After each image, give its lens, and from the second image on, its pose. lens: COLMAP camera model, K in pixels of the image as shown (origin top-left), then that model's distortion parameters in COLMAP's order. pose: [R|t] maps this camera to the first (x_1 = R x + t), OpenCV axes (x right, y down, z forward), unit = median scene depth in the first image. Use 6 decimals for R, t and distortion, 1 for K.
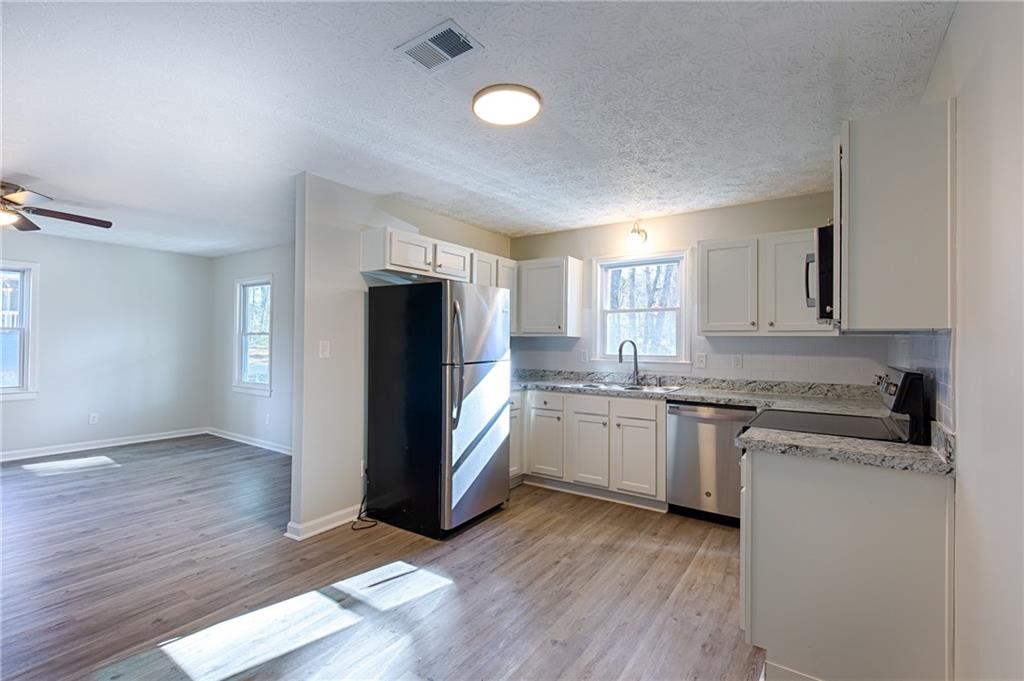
lens RADIAL K [[455.3, 0, 513.8], [0, 455.3, 338.2], [0, 0, 1]] dist [-0.000295, 0.000006]
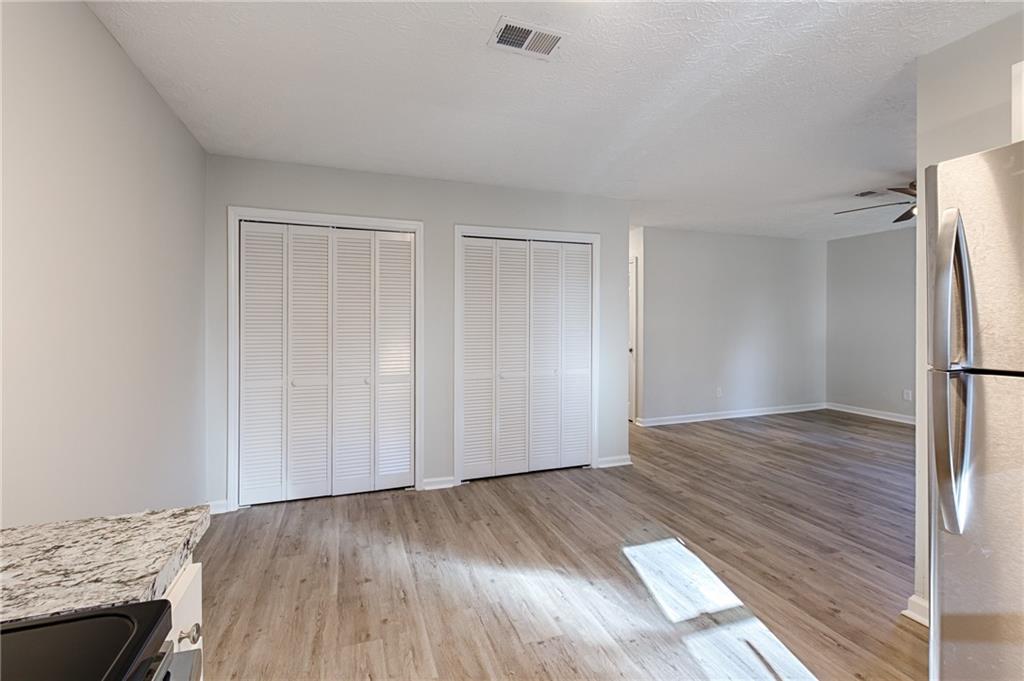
lens RADIAL K [[455.3, 0, 514.3], [0, 455.3, 333.1], [0, 0, 1]] dist [-0.000295, 0.000006]
pose [[-0.587215, 0.008874, -0.809382, 0.482875], [0.003749, 0.999959, 0.008243, 0.022863], [0.809422, 0.001806, -0.587224, 1.083563]]
